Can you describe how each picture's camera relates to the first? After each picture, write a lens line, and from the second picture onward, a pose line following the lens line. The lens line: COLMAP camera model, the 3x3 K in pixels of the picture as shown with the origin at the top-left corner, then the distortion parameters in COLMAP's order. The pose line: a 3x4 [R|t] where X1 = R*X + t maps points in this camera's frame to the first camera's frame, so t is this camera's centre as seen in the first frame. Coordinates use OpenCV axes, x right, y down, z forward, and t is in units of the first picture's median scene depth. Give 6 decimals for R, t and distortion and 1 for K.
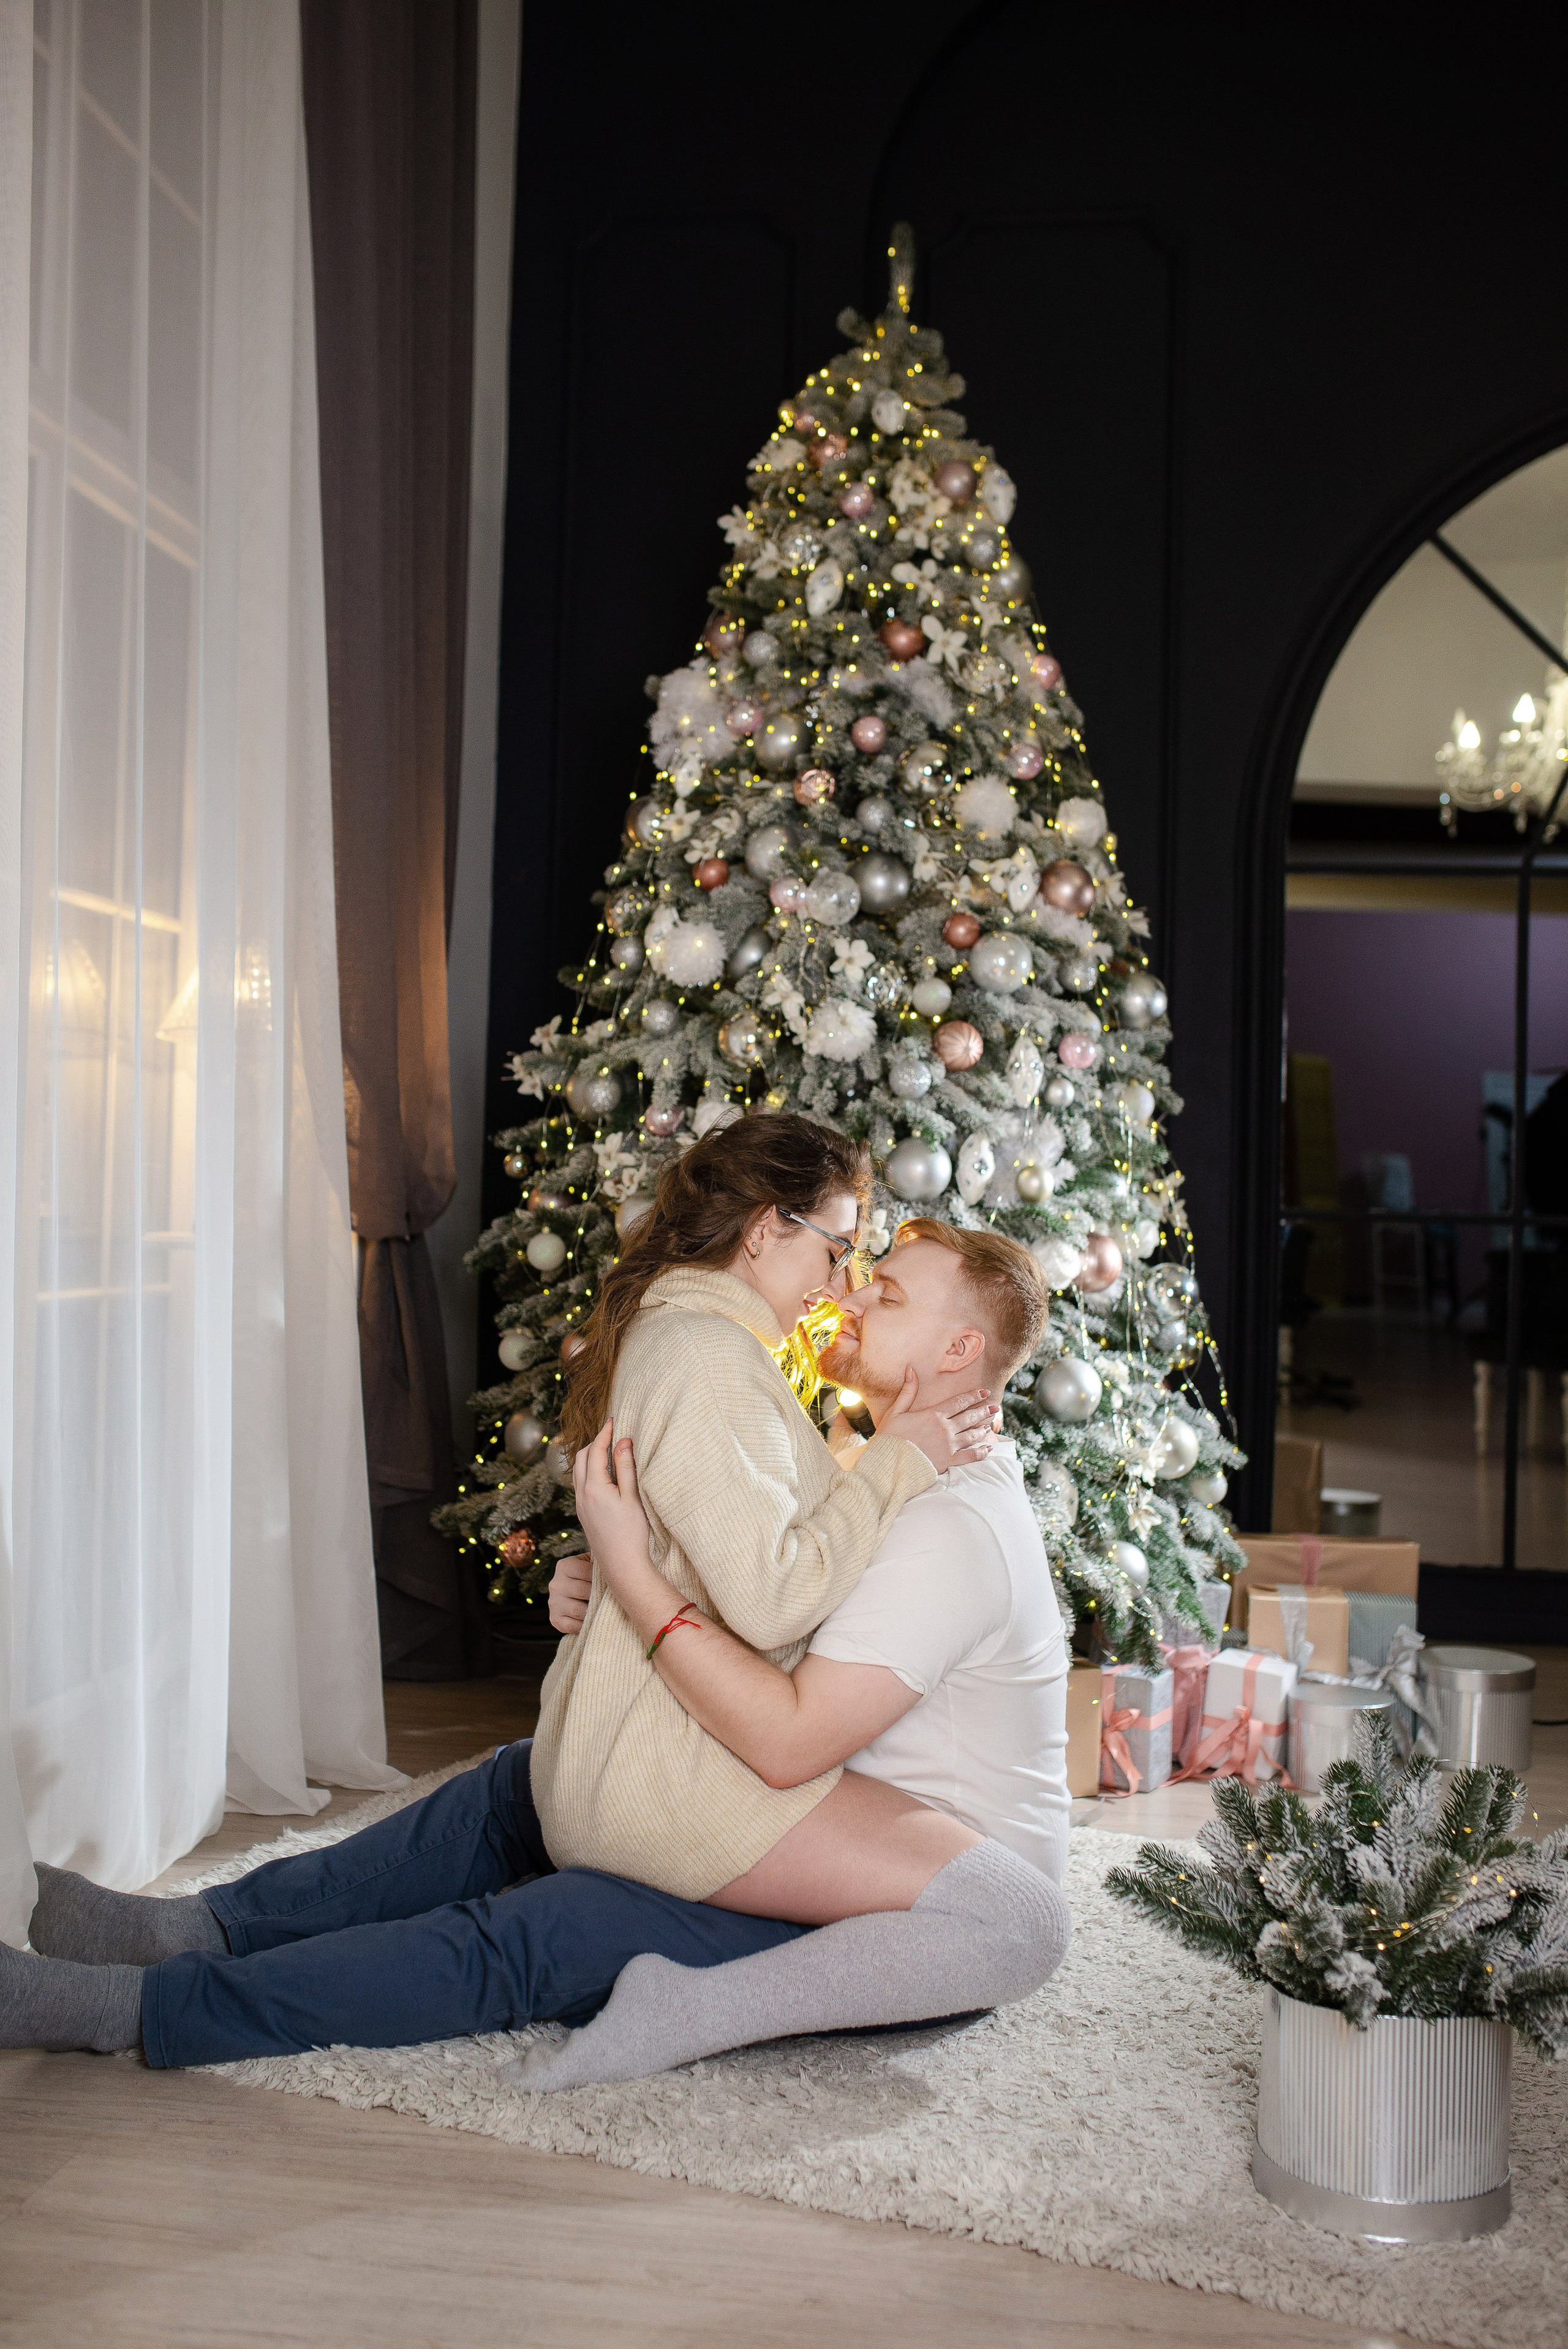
lens RADIAL K [[2289.6, 0, 718.4], [0, 2289.6, 1174.1], [0, 0, 1]] dist [0.011926, 0.017797]
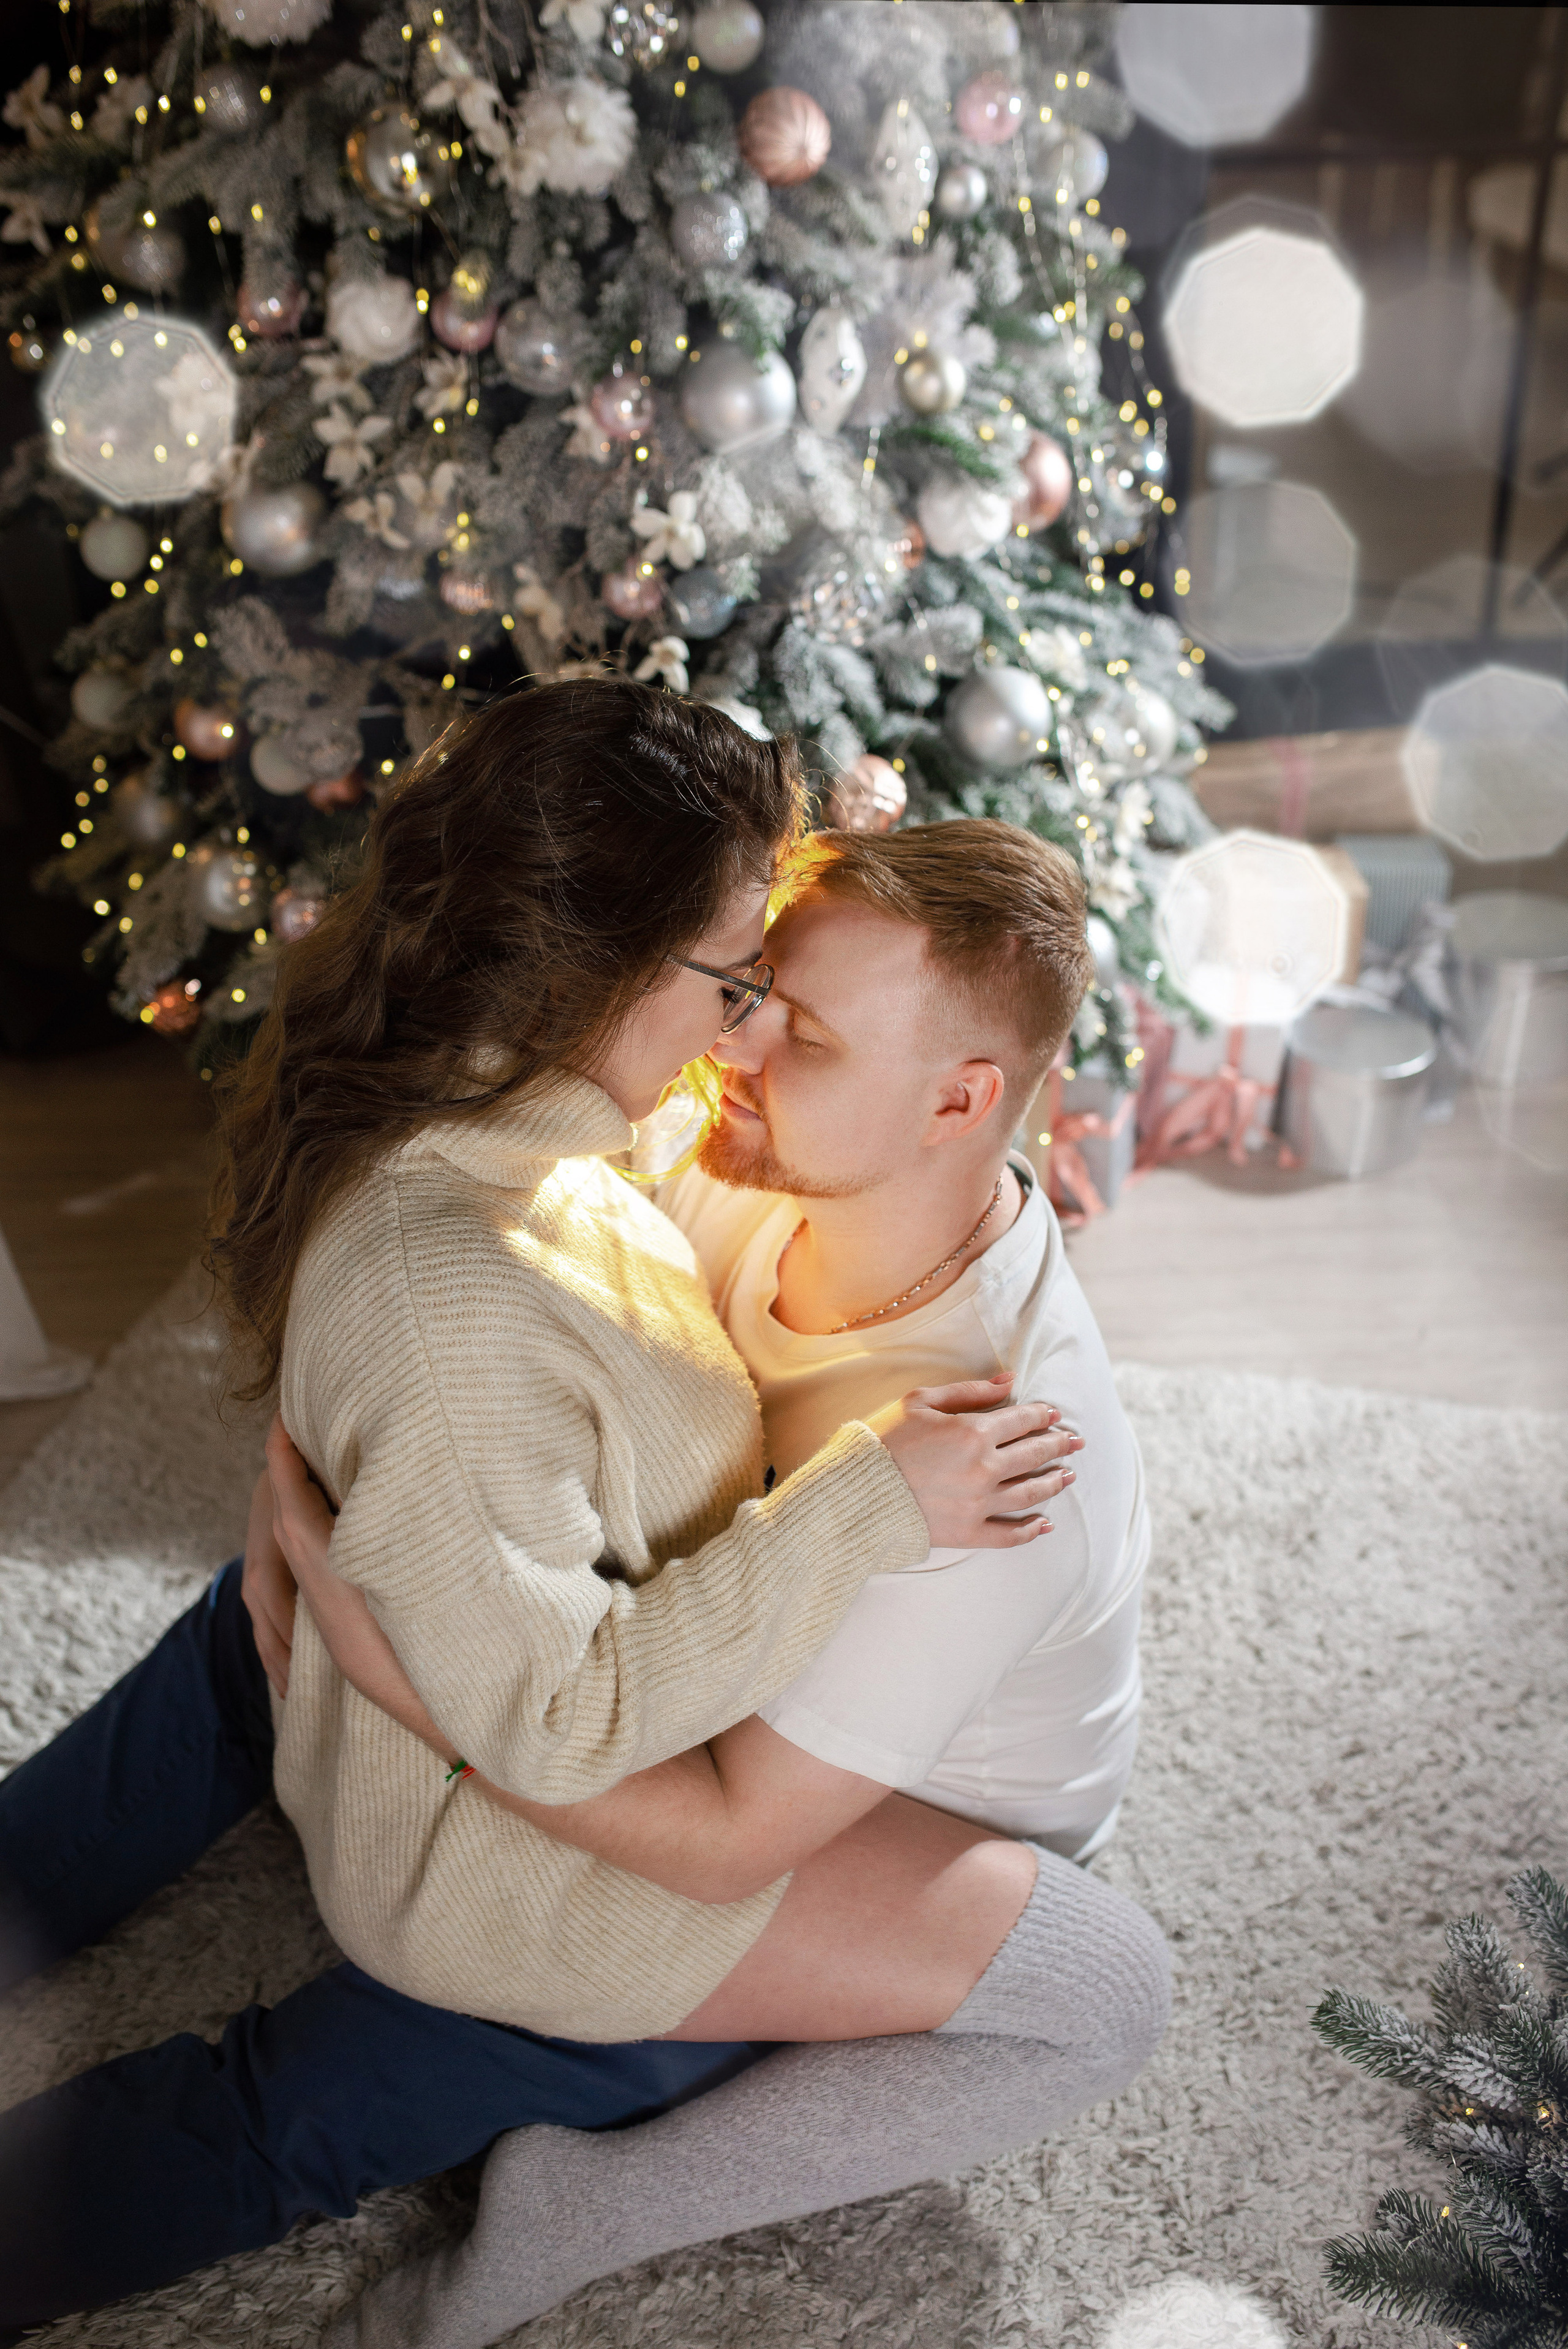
lens RADIAL K [[2289.6, 0, 718.4], [0, 2289.6, 1174.1], [0, 0, 1]] dist [0.011926, 0.017797]
pose [[0.984684, -0.152219, 0.085010, 0.003893], [0.083467, 0.839652, 0.536674, -0.145021], [-0.153071, -0.521358, 0.839497, 0.408983]]
